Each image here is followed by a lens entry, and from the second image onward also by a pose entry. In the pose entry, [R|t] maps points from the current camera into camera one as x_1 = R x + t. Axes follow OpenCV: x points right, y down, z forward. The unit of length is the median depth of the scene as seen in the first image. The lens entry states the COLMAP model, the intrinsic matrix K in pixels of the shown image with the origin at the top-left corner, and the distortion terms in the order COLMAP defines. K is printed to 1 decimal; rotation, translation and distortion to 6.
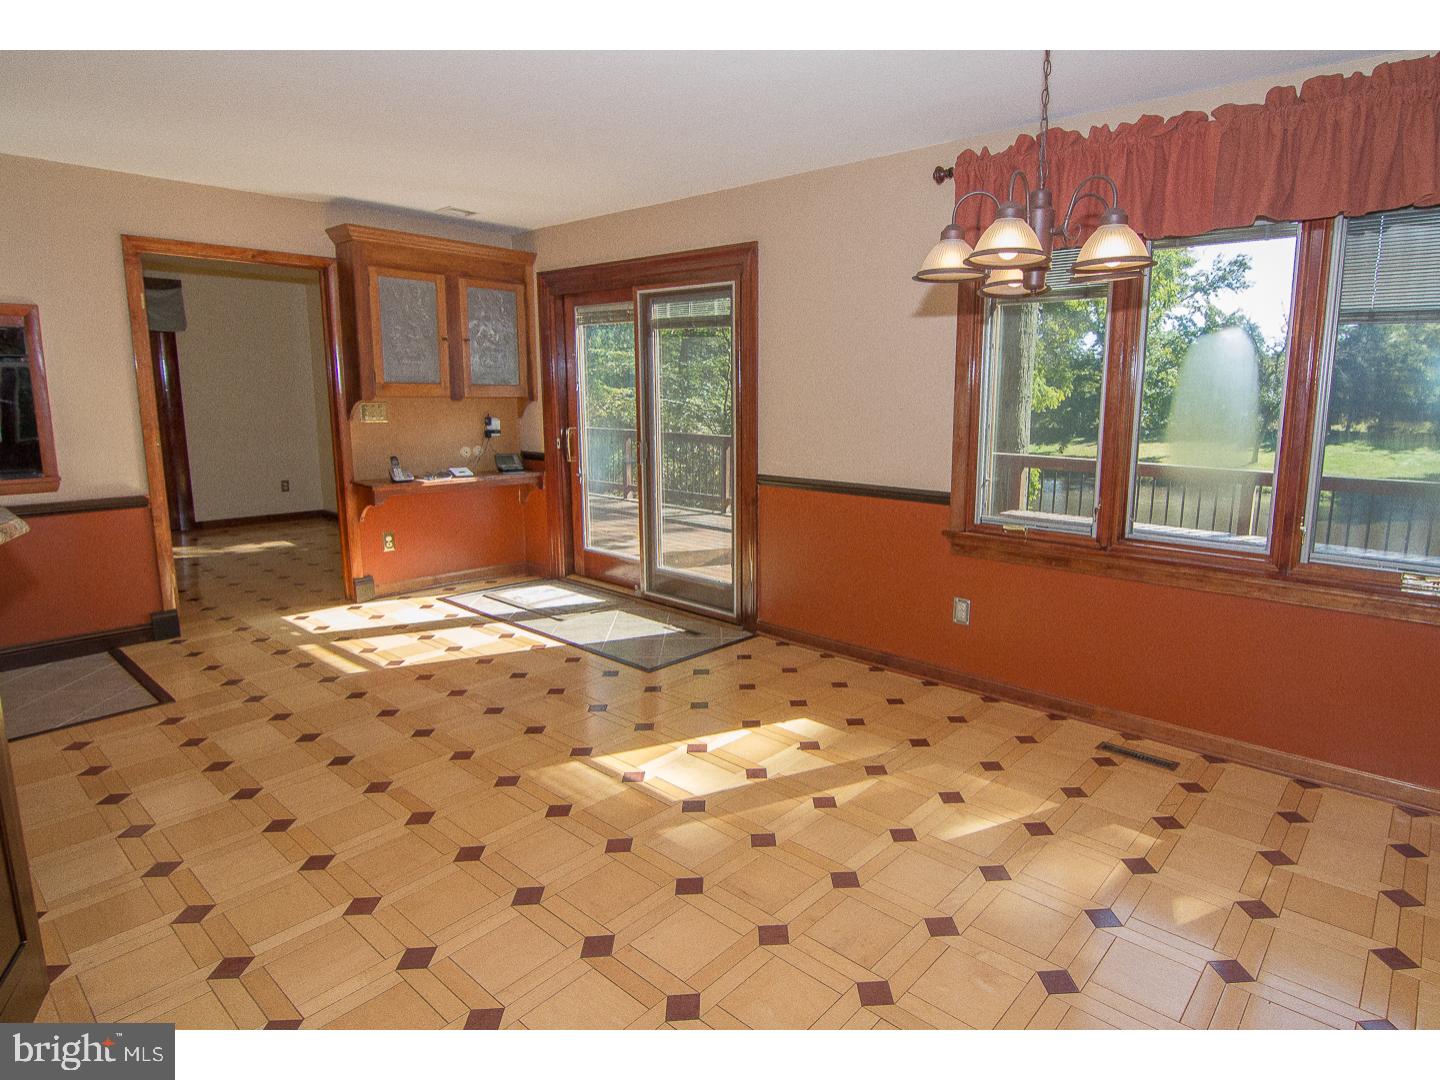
lens RADIAL K [[809.4, 0, 780.9], [0, 809.4, 528.0], [0, 0, 1]] dist [-0.024882, -0.001521]
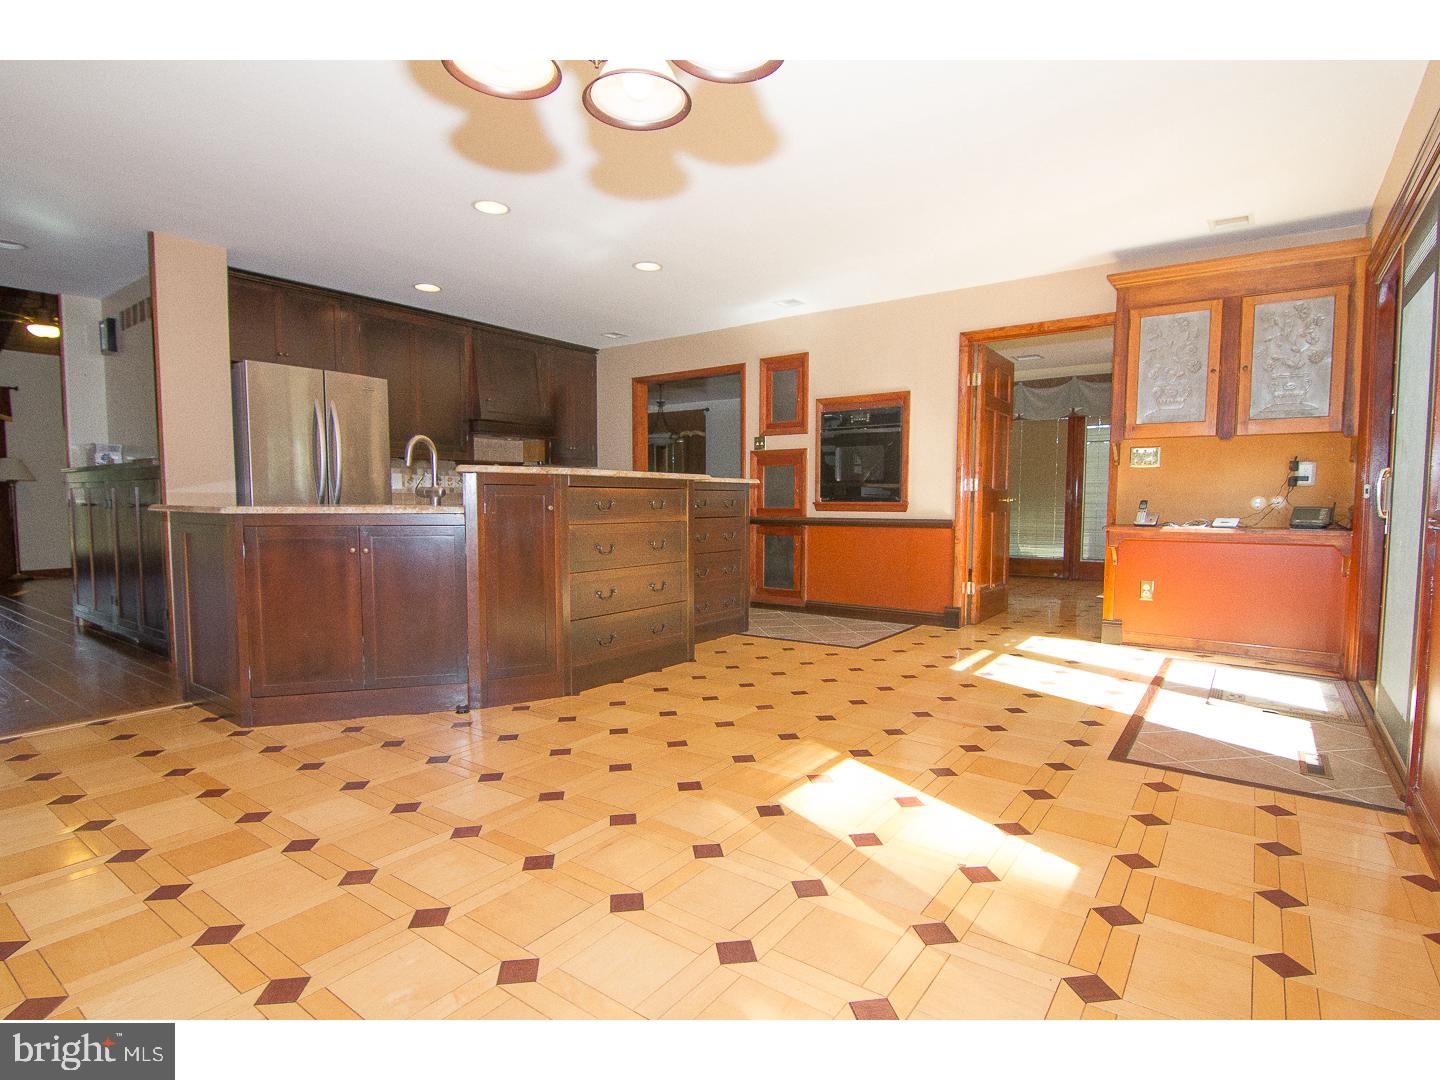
lens RADIAL K [[730.5, 0, 722.3], [0, 730.5, 548.1], [0, 0, 1]] dist [0.001270, -0.017363]
pose [[0.063145, 0.055370, -0.996467, 0.451534], [-0.174258, 0.983733, 0.043620, 0.021982], [0.982673, 0.170888, 0.071766, 0.559126]]
